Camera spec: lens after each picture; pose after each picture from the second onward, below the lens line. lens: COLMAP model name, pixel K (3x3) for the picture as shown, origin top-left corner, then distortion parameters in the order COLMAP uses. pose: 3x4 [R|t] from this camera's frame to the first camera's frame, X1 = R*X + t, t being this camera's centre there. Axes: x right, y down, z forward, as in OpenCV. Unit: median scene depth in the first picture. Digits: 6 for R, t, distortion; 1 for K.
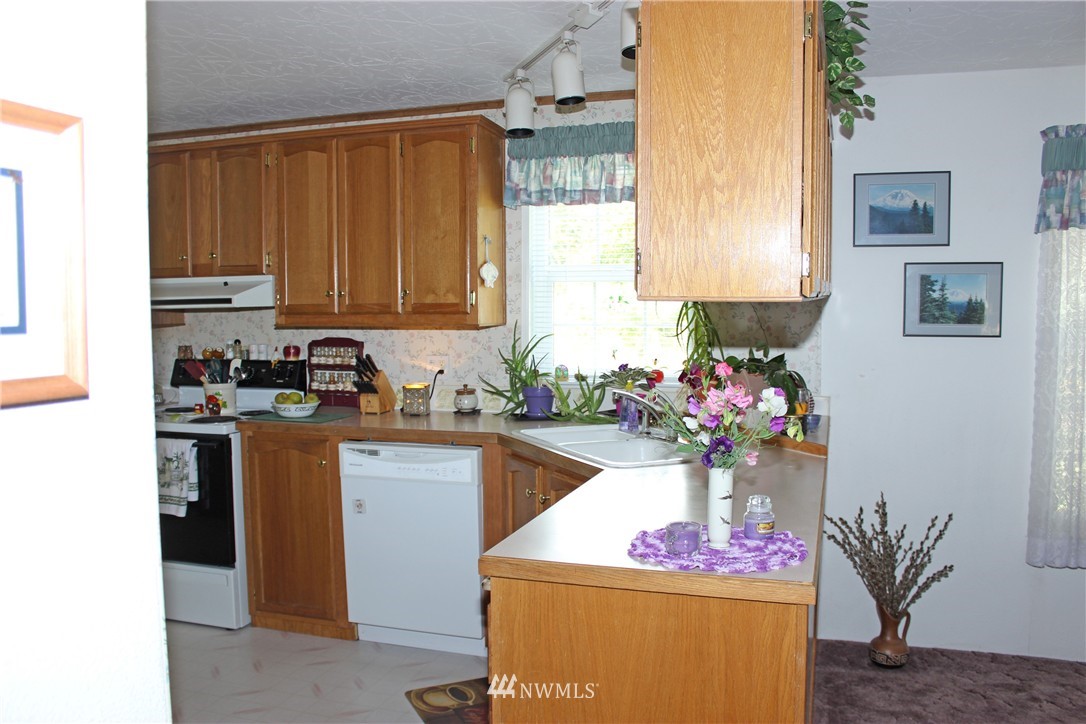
lens RADIAL K [[910.7, 0, 549.5], [0, 910.7, 368.3], [0, 0, 1]] dist [-0.135049, 0.110219]
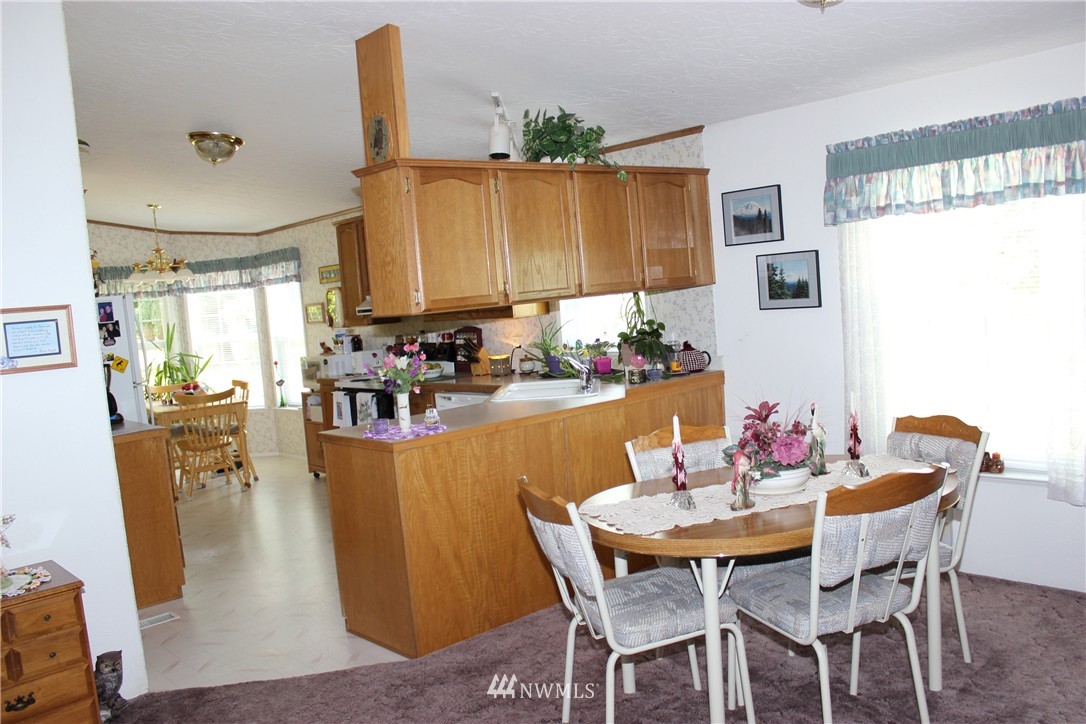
lens RADIAL K [[910.7, 0, 542.6], [0, 910.7, 366.4], [0, 0, 1]] dist [-0.135049, 0.110219]
pose [[0.874459, -0.021892, -0.484606, 0.685013], [0.033255, 0.999336, 0.014864, 0.016103], [0.483959, -0.029114, 0.874606, -0.313244]]
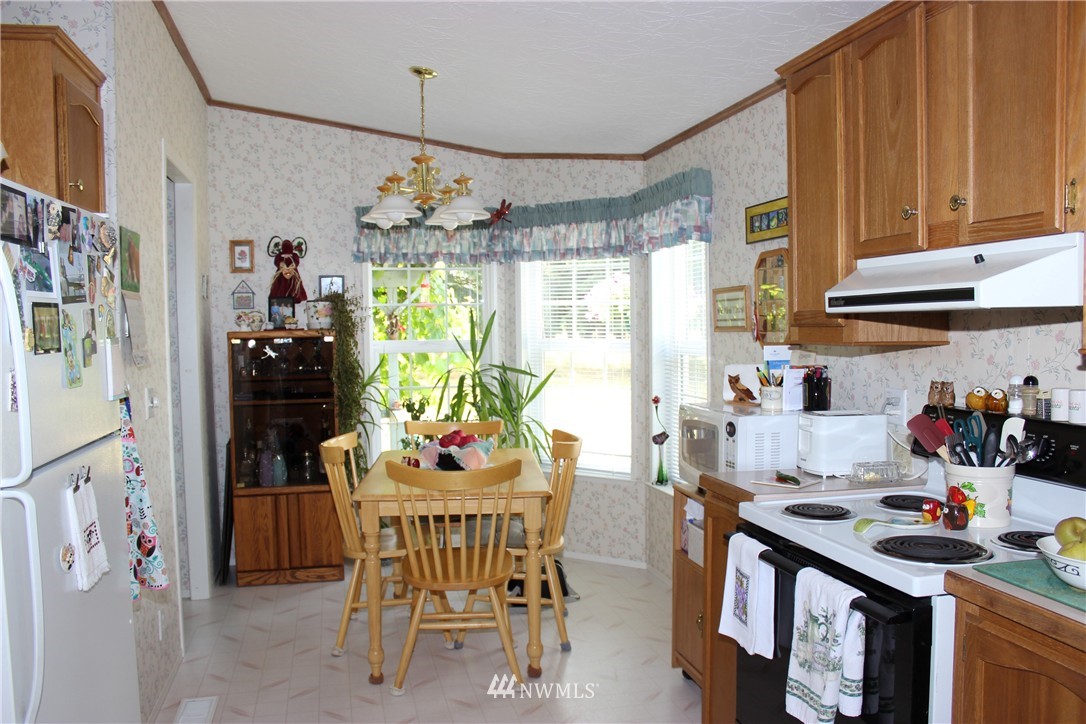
lens RADIAL K [[910.7, 0, 540.5], [0, 910.7, 372.6], [0, 0, 1]] dist [-0.135049, 0.110219]
pose [[0.536620, 0.046670, -0.842532, -0.099179], [-0.056292, 0.998225, 0.019441, -0.033469], [0.841944, 0.036995, 0.538295, 0.600004]]
